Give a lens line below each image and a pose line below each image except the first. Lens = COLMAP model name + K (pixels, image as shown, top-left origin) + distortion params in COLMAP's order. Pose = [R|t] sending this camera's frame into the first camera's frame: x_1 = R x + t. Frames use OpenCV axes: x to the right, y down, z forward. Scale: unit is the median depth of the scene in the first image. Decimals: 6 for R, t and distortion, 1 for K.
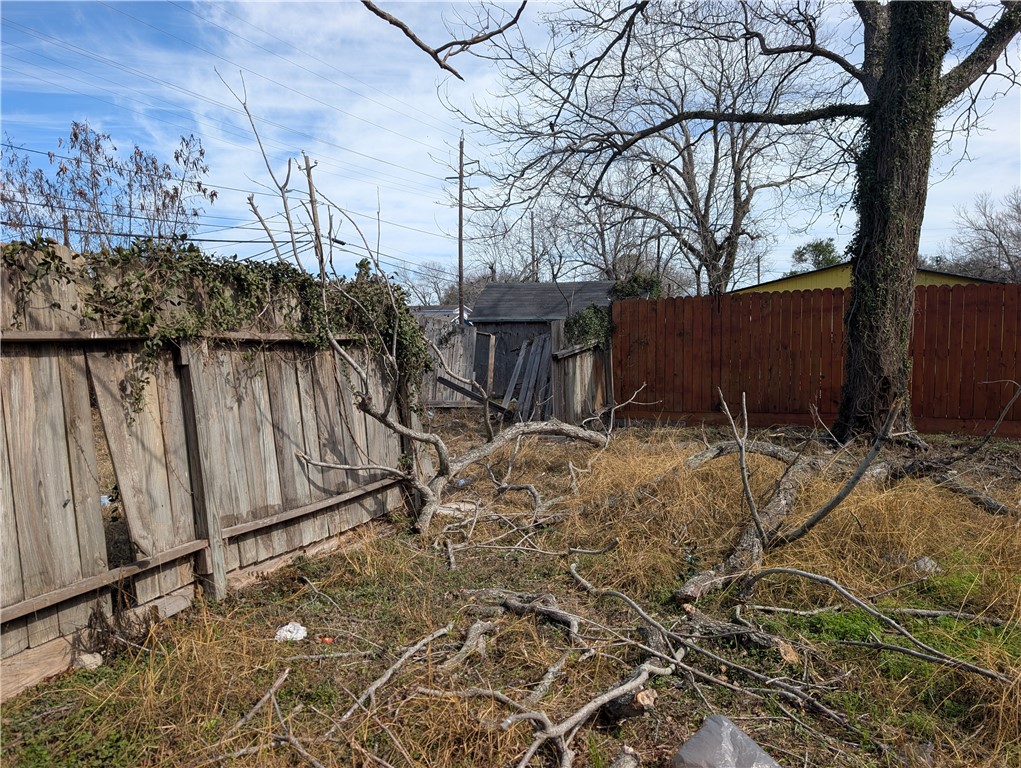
lens RADIAL K [[741.3, 0, 511.9], [0, 741.3, 383.2], [0, 0, 1]] dist [0.045837, -0.046295]
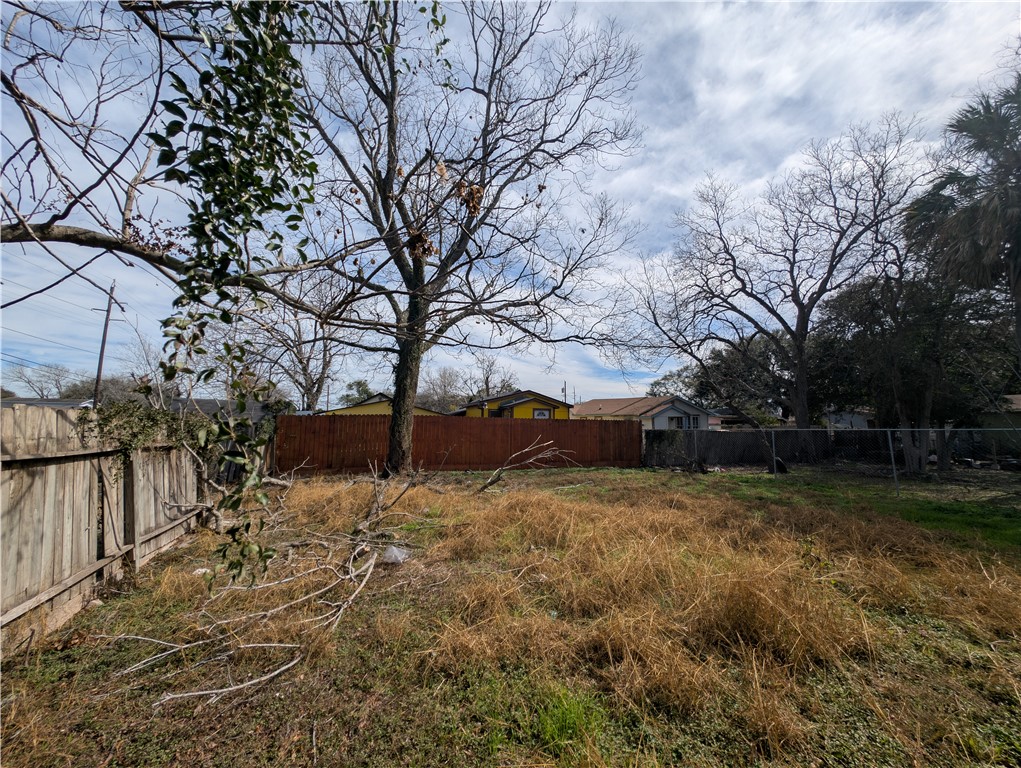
lens RADIAL K [[378.4, 0, 510.5], [0, 378.4, 385.7], [0, 0, 1]] dist [0.001494, 0.000112]
pose [[0.716399, 0.082341, 0.692815, -0.176307], [0.037586, 0.987014, -0.156173, -0.010780], [-0.696677, 0.137922, 0.704001, -0.236039]]
